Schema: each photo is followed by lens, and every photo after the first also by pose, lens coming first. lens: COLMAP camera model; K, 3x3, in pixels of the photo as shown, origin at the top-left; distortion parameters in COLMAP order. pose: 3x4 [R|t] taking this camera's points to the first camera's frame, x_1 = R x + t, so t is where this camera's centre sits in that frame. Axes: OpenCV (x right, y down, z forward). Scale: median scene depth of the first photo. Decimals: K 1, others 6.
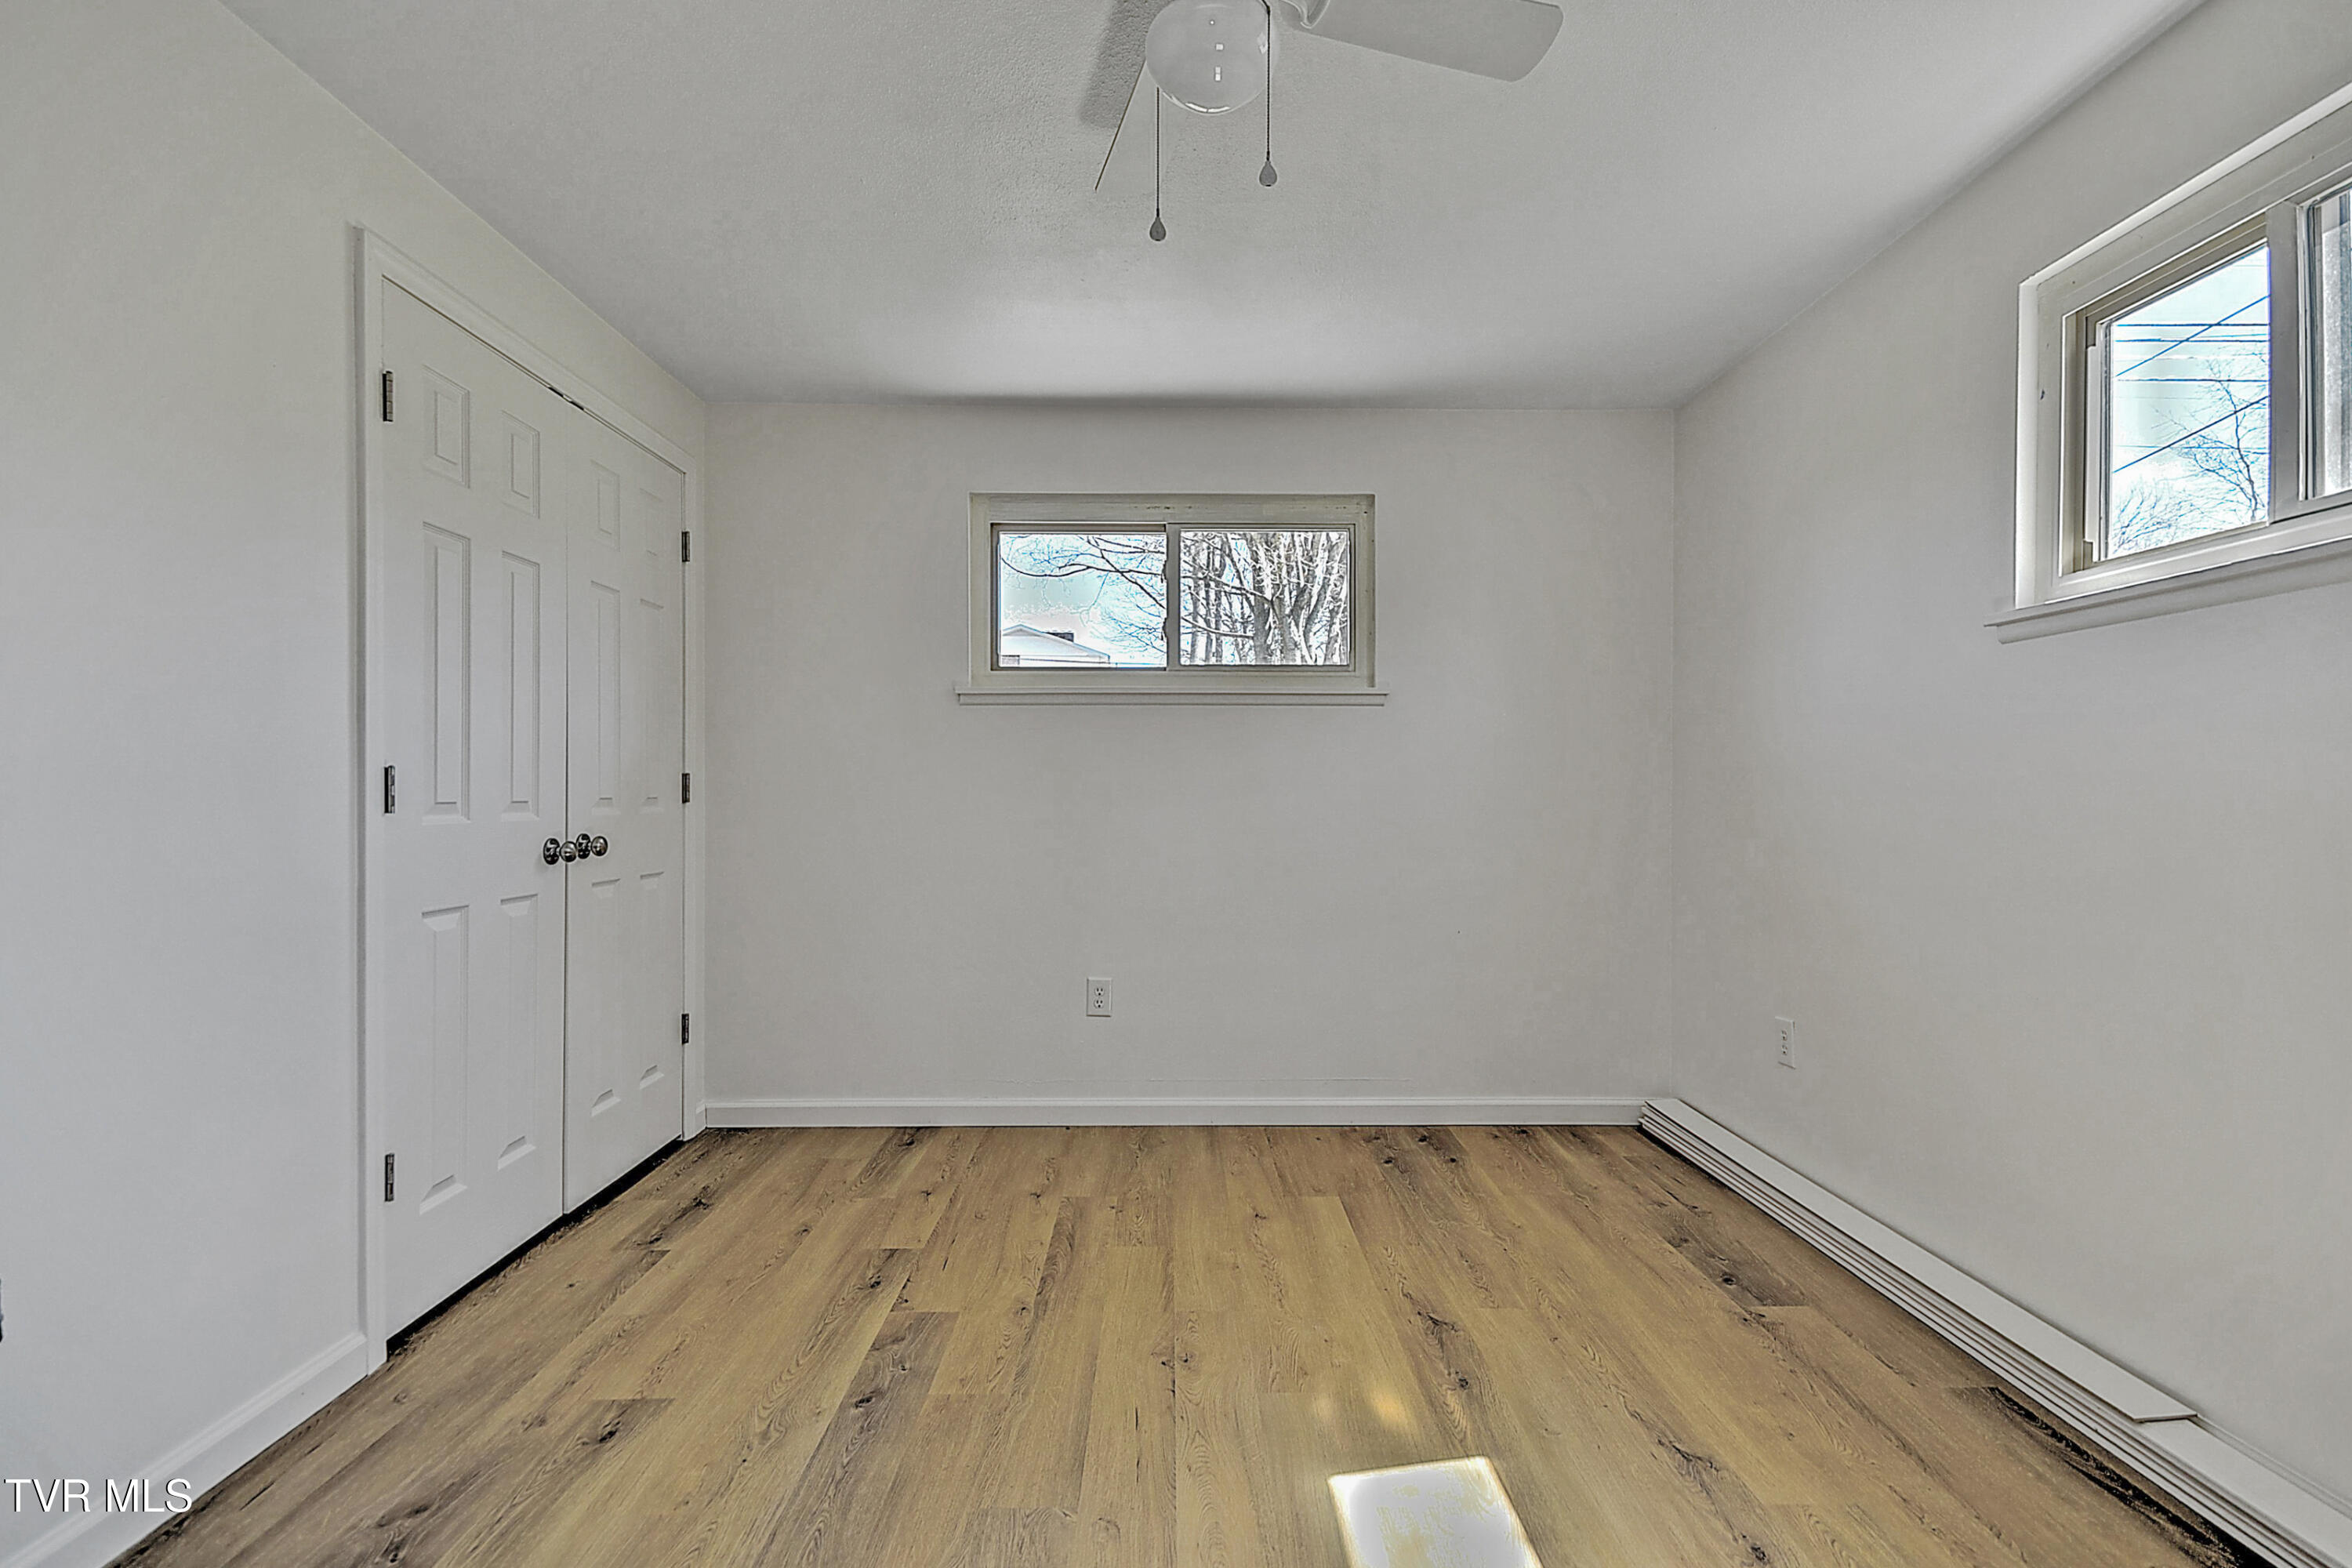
lens RADIAL K [[1043.9, 0, 1195.7], [0, 1043.9, 810.3], [0, 0, 1]] dist [0.001924, -0.000621]
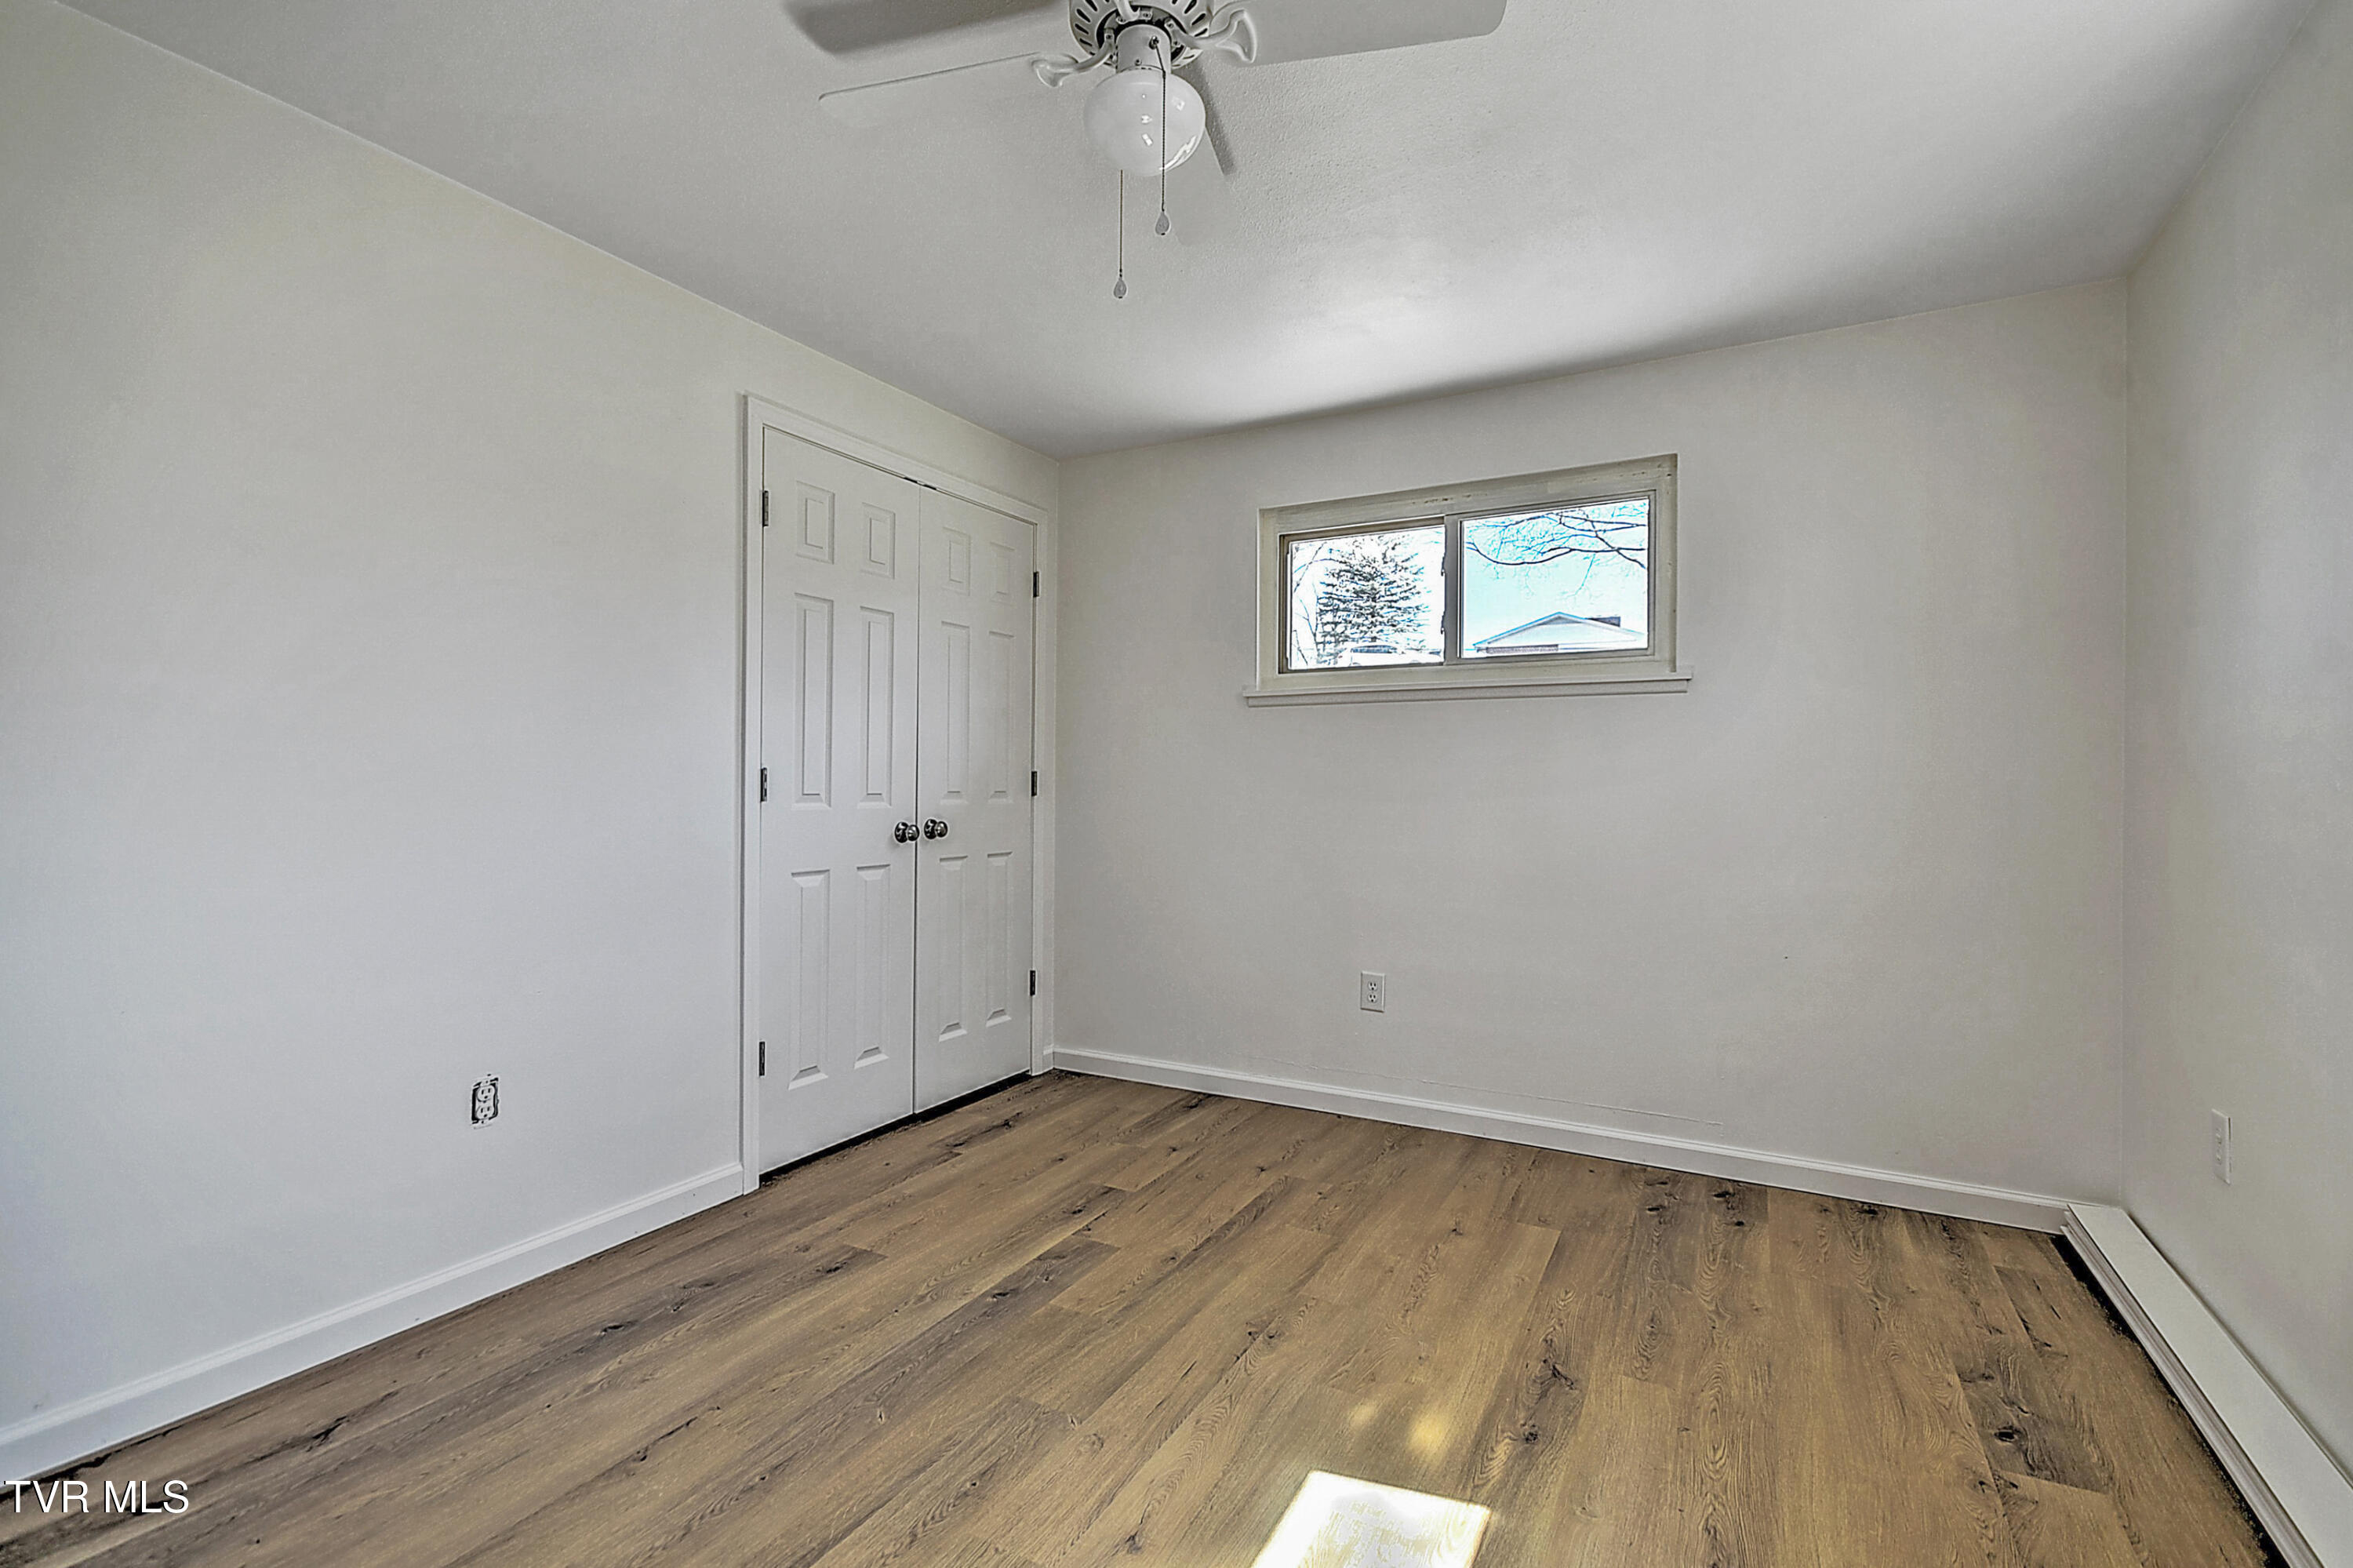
lens RADIAL K [[1052.9, 0, 1189.6], [0, 1052.9, 796.3], [0, 0, 1]] dist [0.010098, -0.010493]
pose [[0.869407, 0.008681, -0.494020, 0.316710], [-0.013474, 0.999890, -0.006143, -0.001997], [0.493913, 0.011998, 0.869429, 0.030274]]
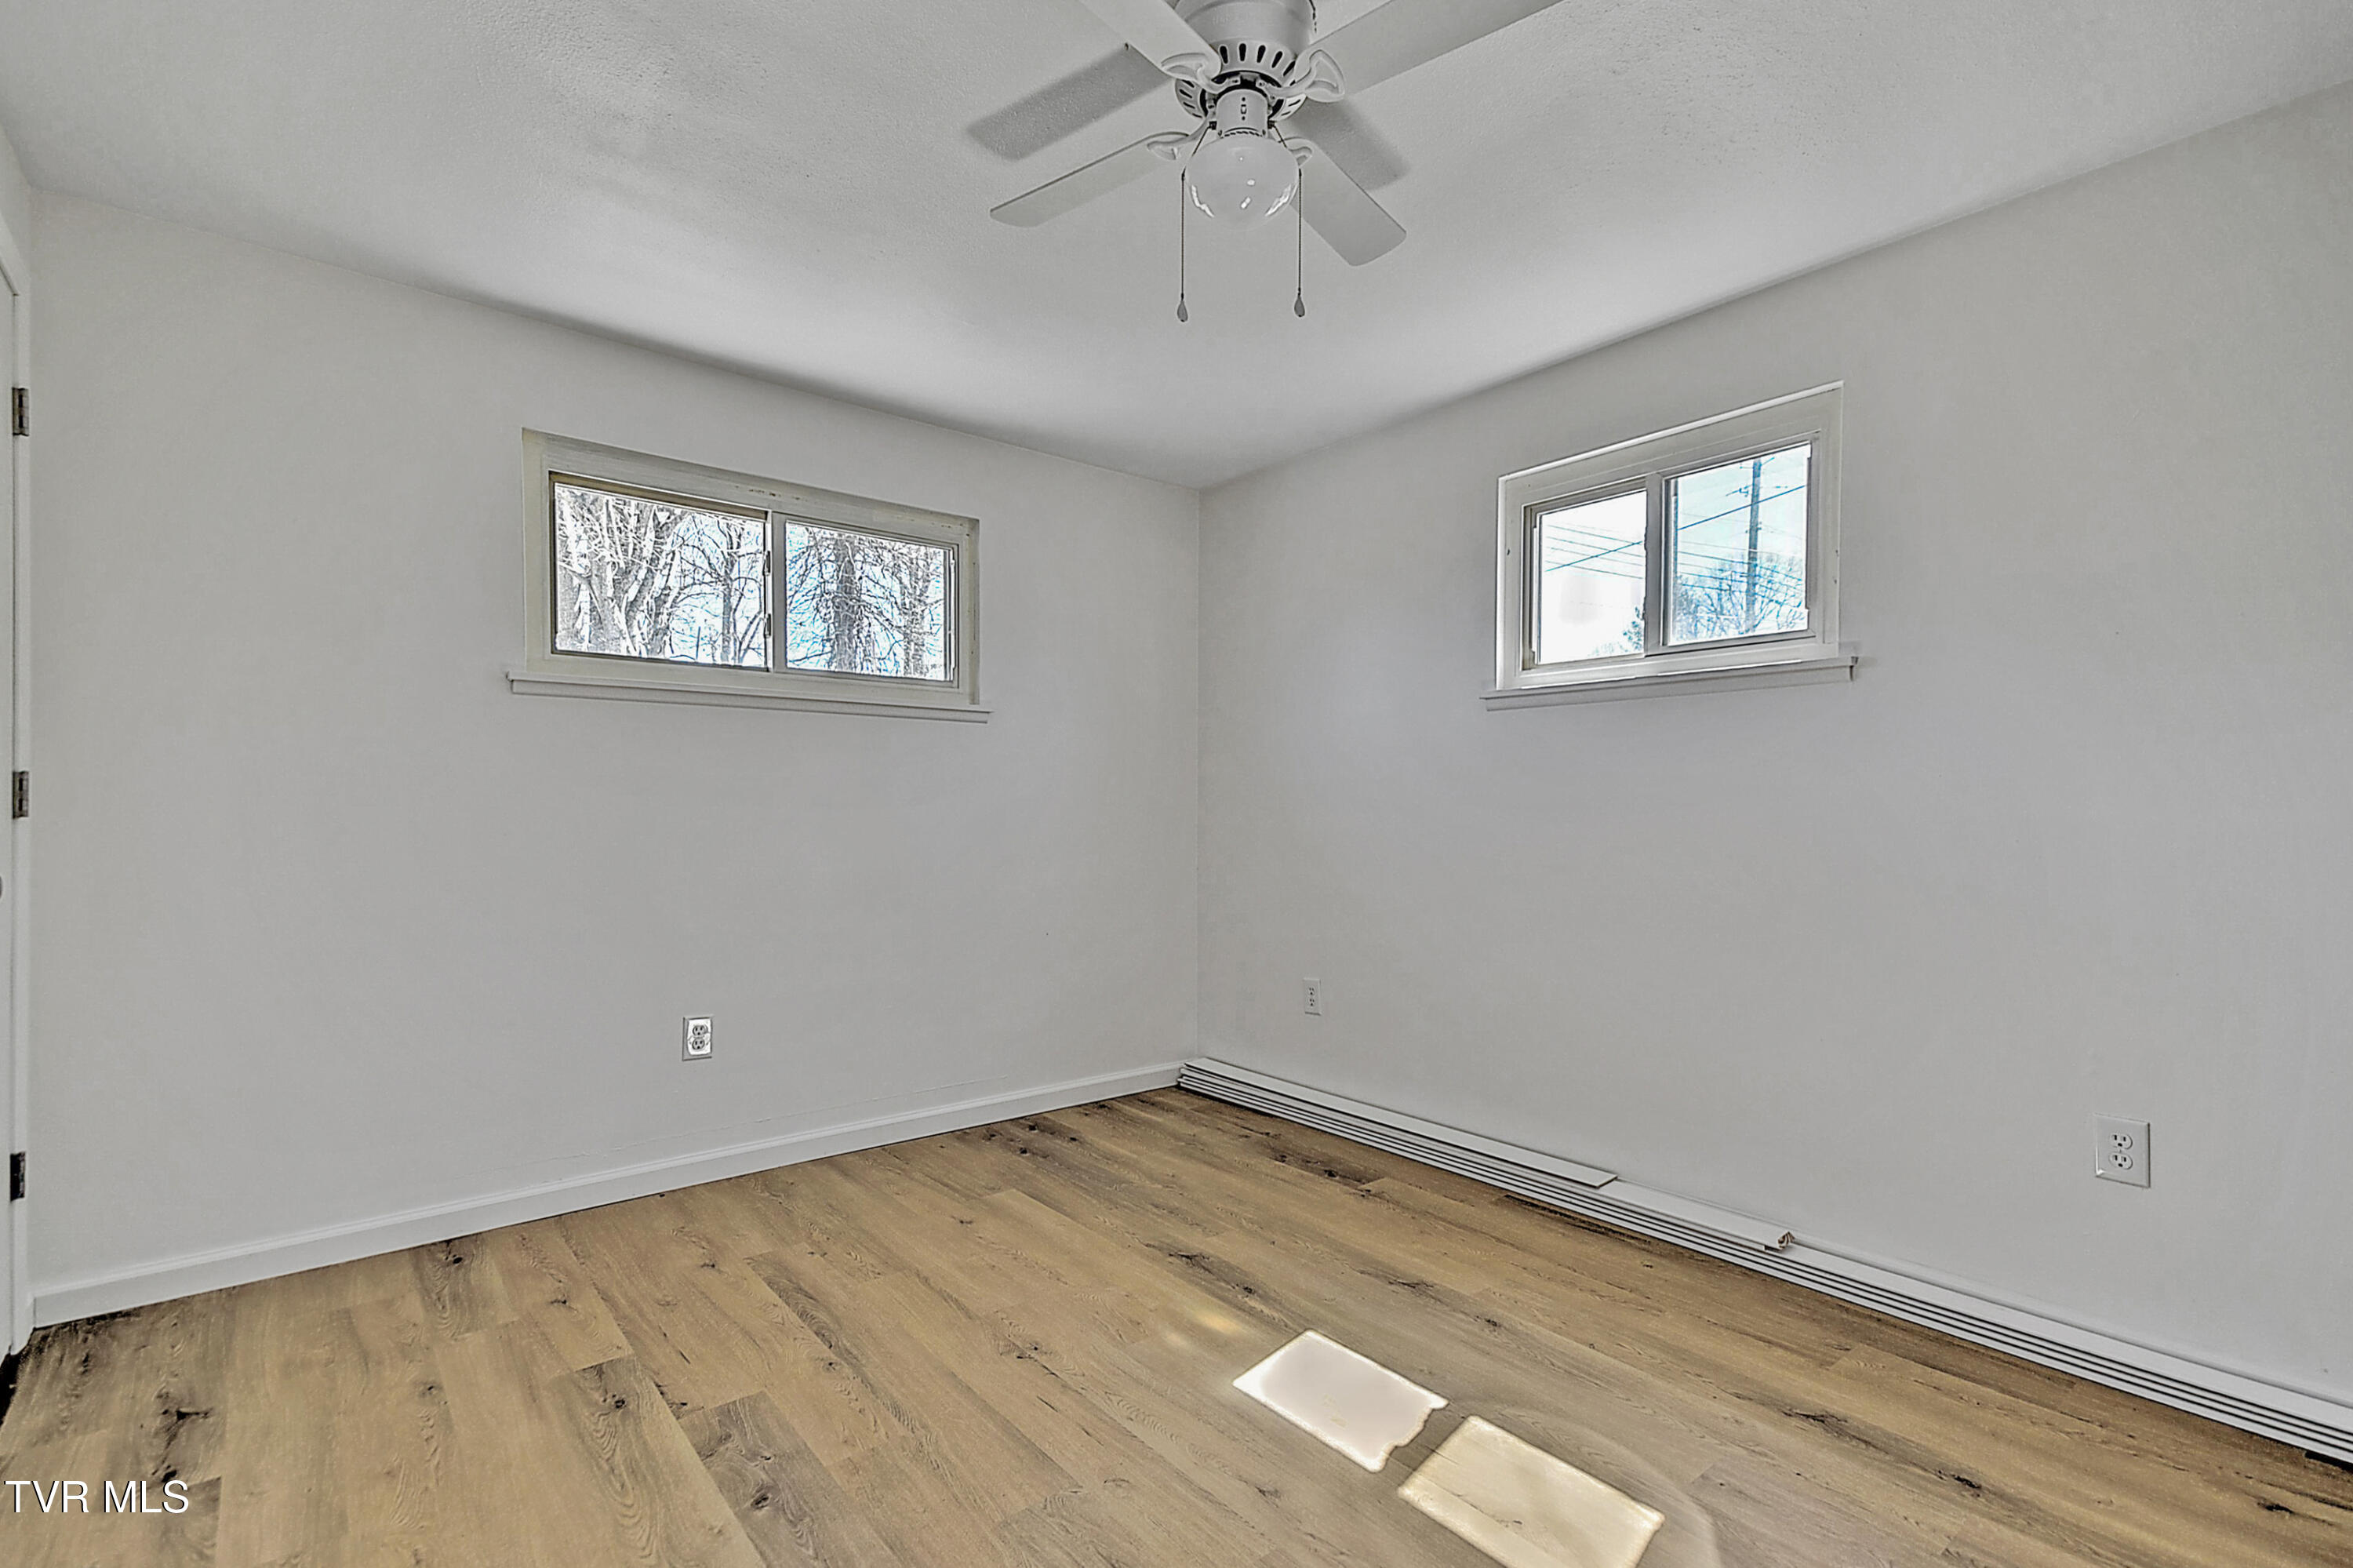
lens RADIAL K [[1057.9, 0, 1204.4], [0, 1057.9, 830.1], [0, 0, 1]] dist [0.015673, 0.000093]
pose [[0.775003, -0.010608, 0.631869, -0.400389], [0.005505, 0.999934, 0.010035, -0.003280], [-0.631934, -0.004299, 0.775010, 0.048989]]
